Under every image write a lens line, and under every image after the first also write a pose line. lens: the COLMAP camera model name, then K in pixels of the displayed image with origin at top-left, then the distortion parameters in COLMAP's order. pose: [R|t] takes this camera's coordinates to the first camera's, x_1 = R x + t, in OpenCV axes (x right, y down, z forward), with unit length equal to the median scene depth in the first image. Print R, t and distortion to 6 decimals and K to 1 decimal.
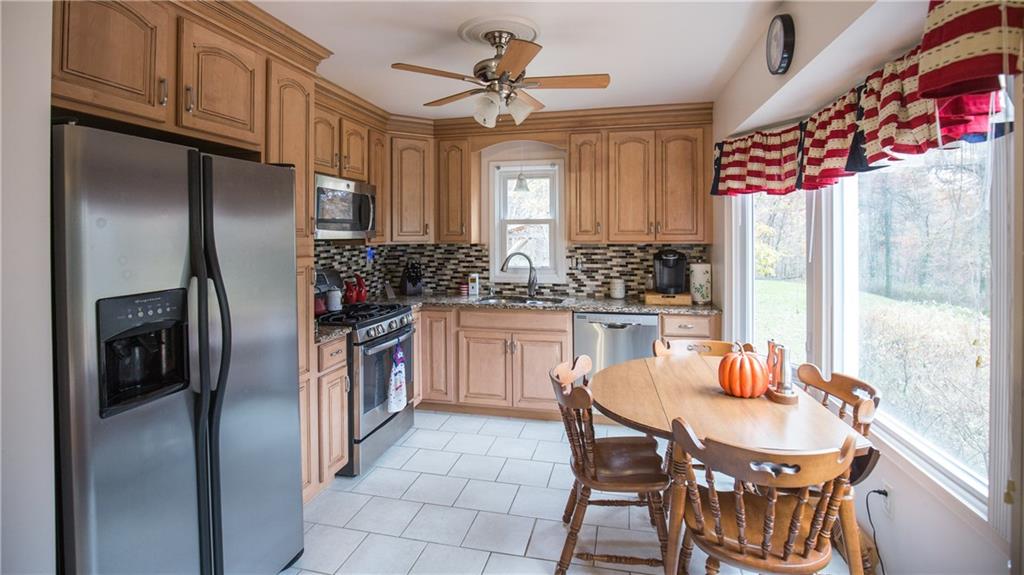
lens RADIAL K [[480.2, 0, 511.0], [0, 480.2, 263.0], [0, 0, 1]] dist [-0.023279, 0.000013]
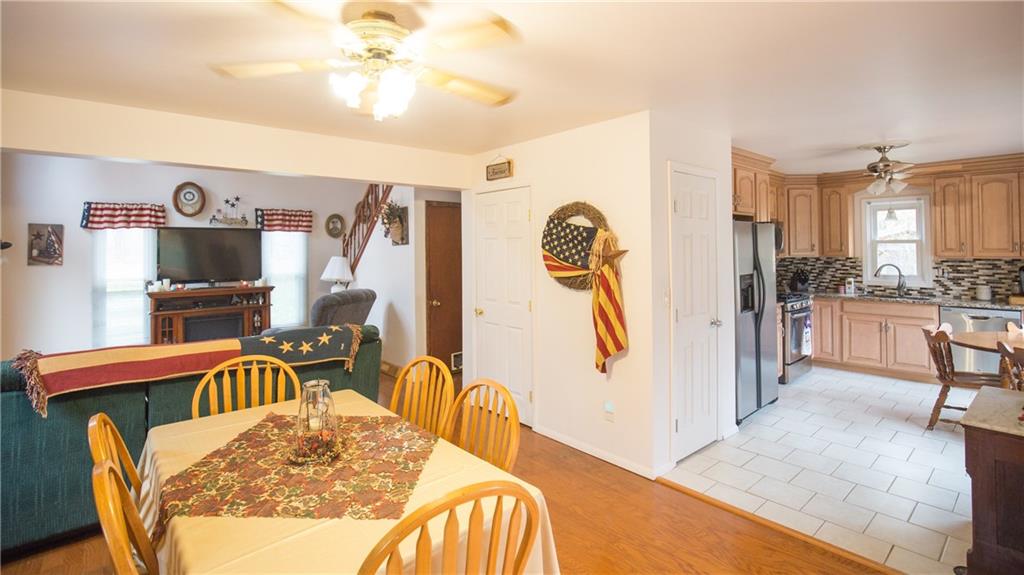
lens RADIAL K [[481.6, 0, 513.6], [0, 481.6, 243.7], [0, 0, 1]] dist [-0.020570, 0.000709]
pose [[0.818982, -0.006410, -0.573784, -0.085953], [-0.029588, 0.998136, -0.053383, 0.026084], [0.573056, 0.060697, 0.817265, -0.776714]]
